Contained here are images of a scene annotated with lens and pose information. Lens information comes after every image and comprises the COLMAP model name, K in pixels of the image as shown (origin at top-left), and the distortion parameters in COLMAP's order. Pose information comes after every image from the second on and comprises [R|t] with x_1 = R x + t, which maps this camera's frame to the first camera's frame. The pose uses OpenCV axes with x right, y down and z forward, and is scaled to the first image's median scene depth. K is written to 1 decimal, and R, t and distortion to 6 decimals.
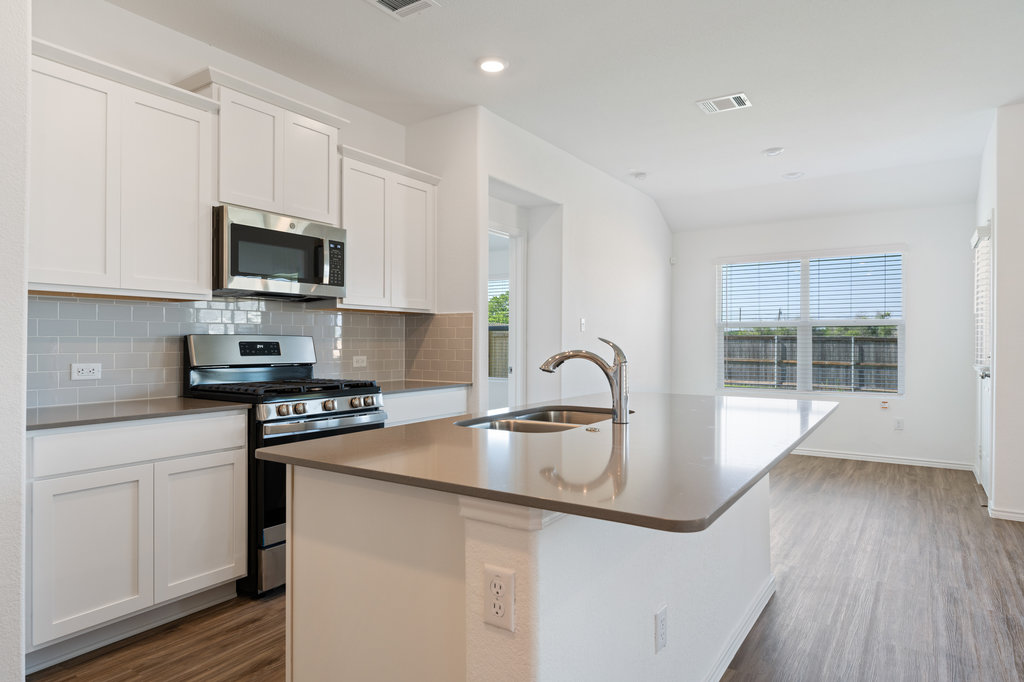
lens RADIAL K [[614.8, 0, 512.0], [0, 614.8, 341.0], [0, 0, 1]] dist [0.001683, 0.000266]
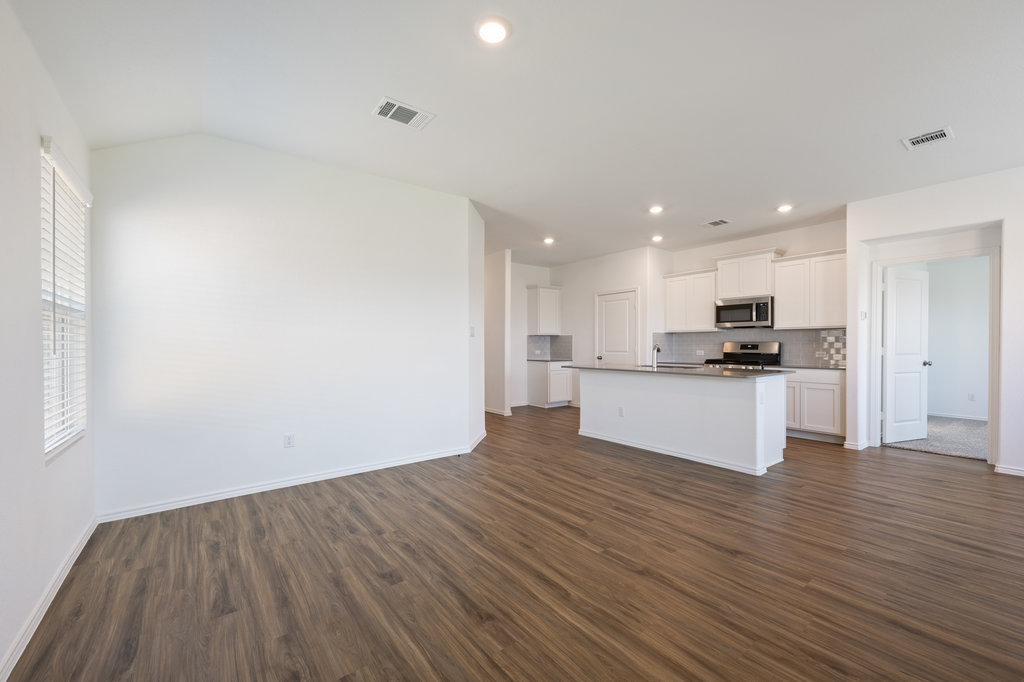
lens RADIAL K [[412.8, 0, 512.0], [0, 412.8, 341.0], [0, 0, 1]] dist [0.027235, -0.000030]
pose [[-0.336561, -0.011224, -0.941595, 1.949366], [0.001155, 0.999923, -0.012332, 0.008432], [0.941661, -0.005238, -0.336523, 0.772499]]
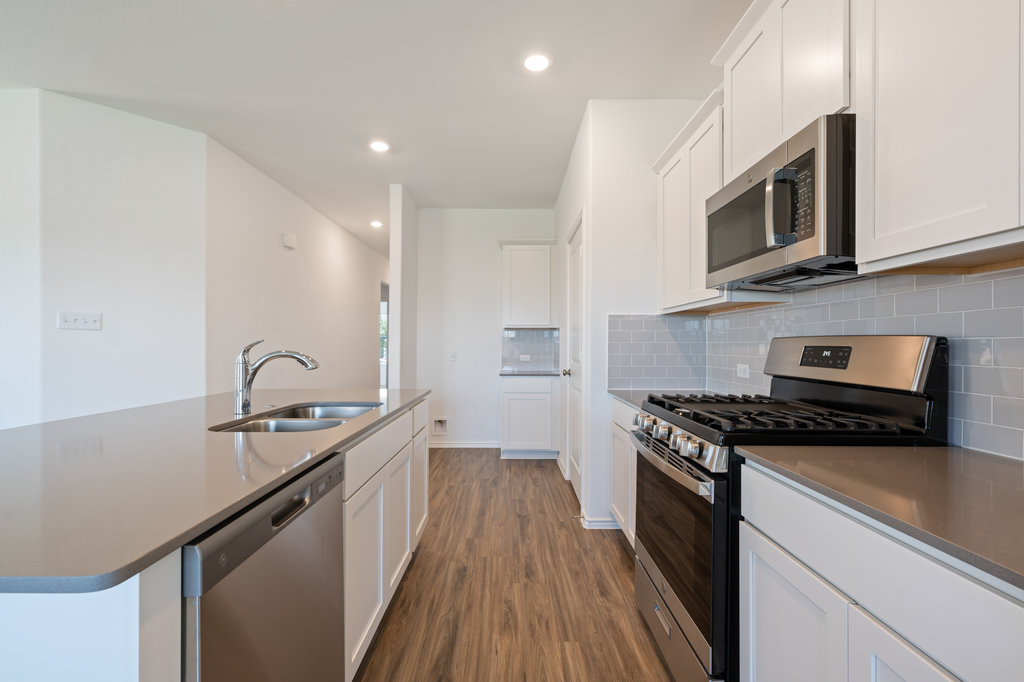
lens RADIAL K [[441.0, 0, 512.0], [0, 441.0, 341.0], [0, 0, 1]] dist [0.002818, 0.000238]
pose [[-0.829552, -0.007687, -0.558377, 0.161123], [-0.002358, 0.999945, -0.010264, 0.000969], [0.558425, -0.007198, -0.829524, 1.453821]]
